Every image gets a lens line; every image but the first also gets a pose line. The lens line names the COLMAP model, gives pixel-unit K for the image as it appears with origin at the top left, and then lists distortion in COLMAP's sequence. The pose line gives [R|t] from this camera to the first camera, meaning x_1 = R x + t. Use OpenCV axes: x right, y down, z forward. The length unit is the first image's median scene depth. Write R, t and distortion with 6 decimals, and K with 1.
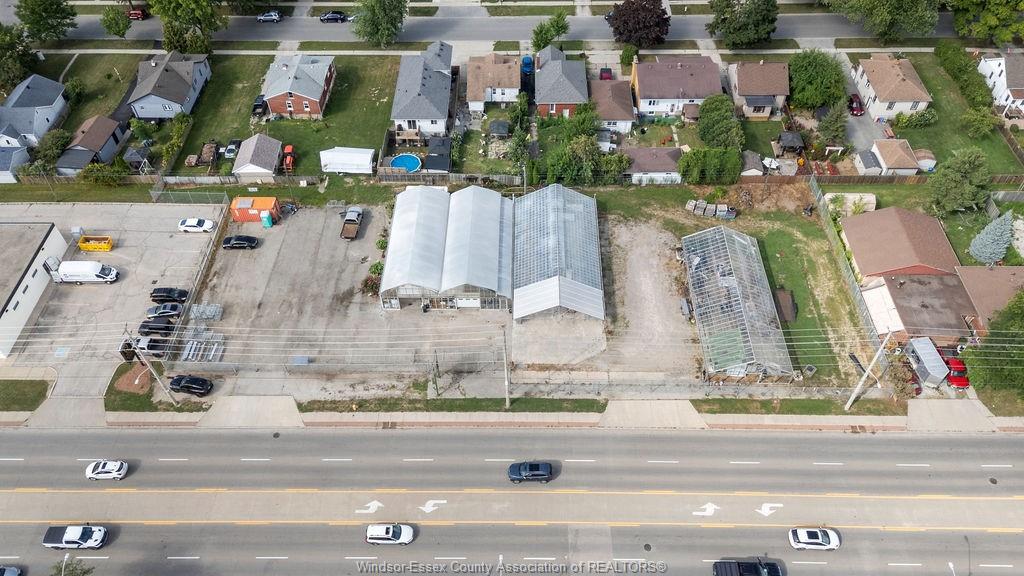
lens RADIAL K [[752.6, 0, 512.0], [0, 752.6, 288.0], [0, 0, 1]] dist [0.077876, -0.083621]
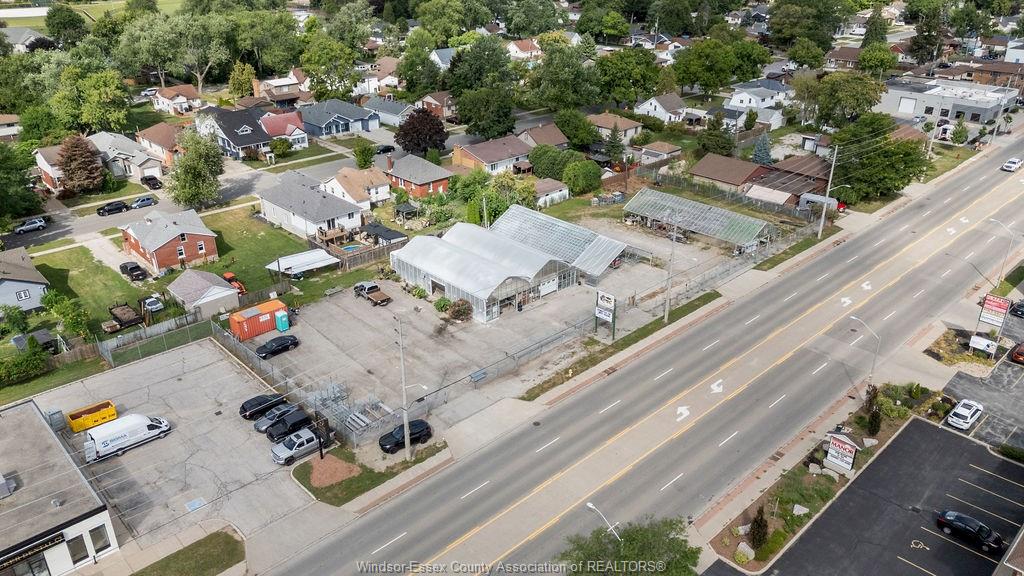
lens RADIAL K [[752.6, 0, 512.0], [0, 752.6, 288.0], [0, 0, 1]] dist [0.077876, -0.083621]
pose [[0.716057, -0.292957, 0.633592, -0.645228], [0.519355, 0.830060, -0.203152, 0.175914], [-0.466404, 0.474528, 0.746519, 0.235587]]
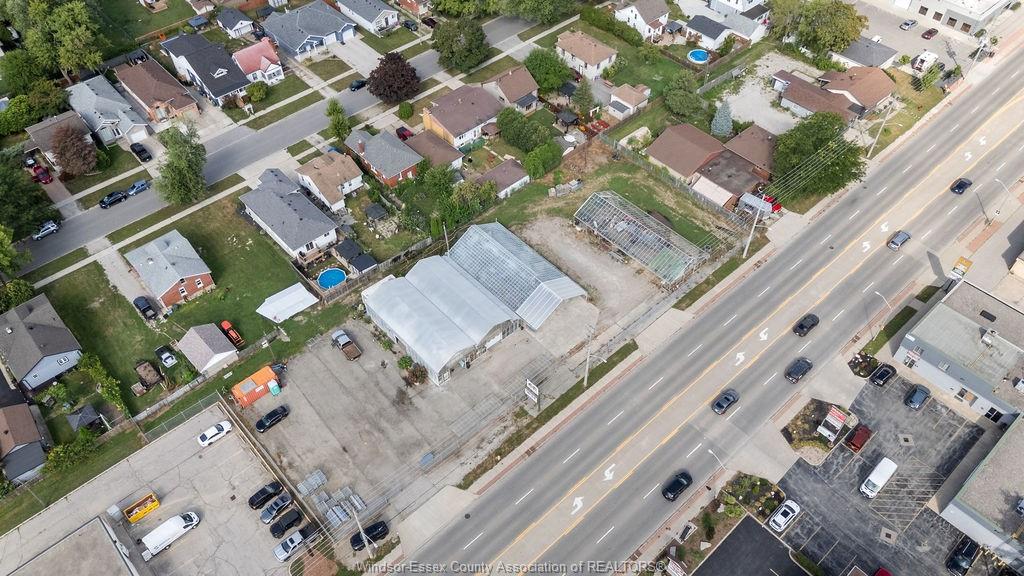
lens RADIAL K [[752.6, 0, 512.0], [0, 752.6, 288.0], [0, 0, 1]] dist [0.077876, -0.083621]
pose [[0.732754, -0.509405, 0.451197, -0.473125], [0.510414, 0.849943, 0.130668, -0.171840], [-0.450055, 0.134550, 0.882806, -0.080989]]
